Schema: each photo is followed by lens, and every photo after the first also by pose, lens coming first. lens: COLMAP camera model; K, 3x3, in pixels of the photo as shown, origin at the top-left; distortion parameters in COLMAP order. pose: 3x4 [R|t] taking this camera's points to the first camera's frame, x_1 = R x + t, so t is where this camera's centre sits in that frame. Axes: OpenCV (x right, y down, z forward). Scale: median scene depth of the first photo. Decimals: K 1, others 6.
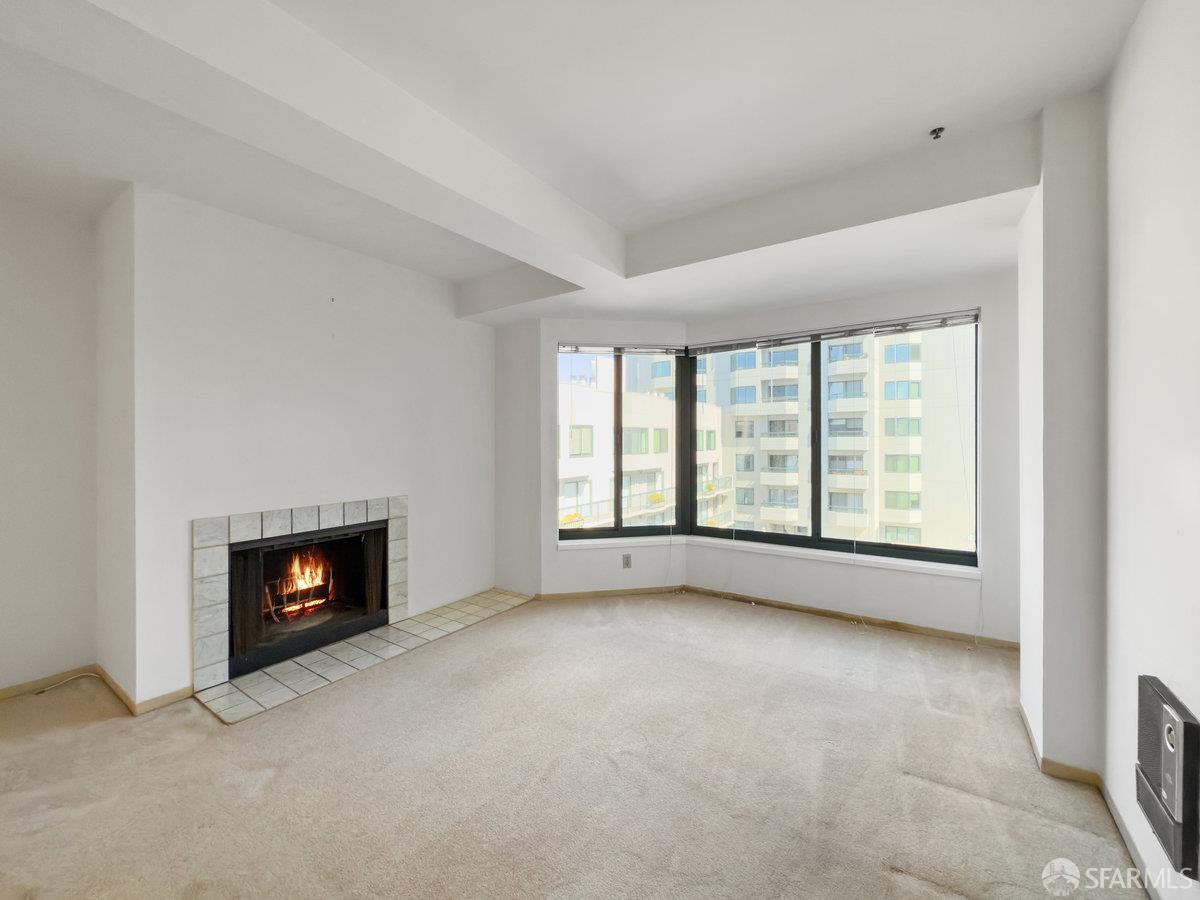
lens RADIAL K [[487.3, 0, 600.3], [0, 487.3, 440.5], [0, 0, 1]] dist [0.006543, -0.001825]
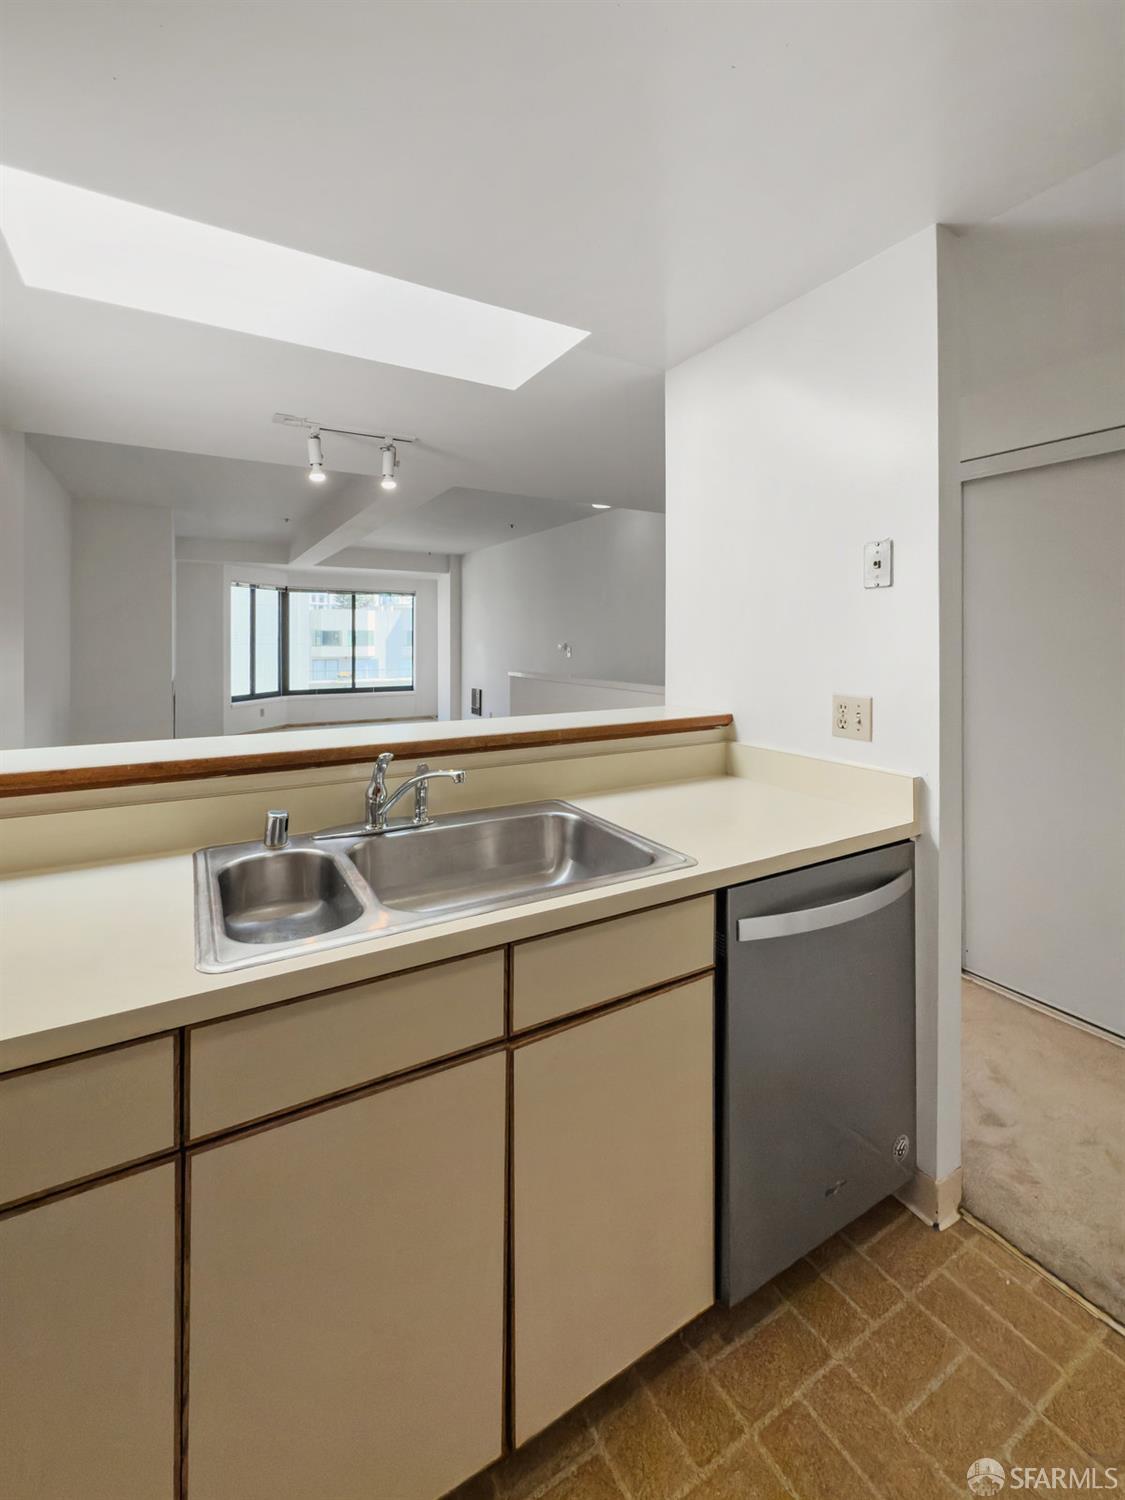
lens RADIAL K [[668.6, 0, 575.0], [0, 668.6, 629.1], [0, 0, 1]] dist [-0.021327, -0.001392]
pose [[0.408903, 0.020728, 0.912342, -1.851468], [-0.003933, 0.999773, -0.020952, 0.001608], [-0.912569, 0.004979, 0.408892, -1.076120]]
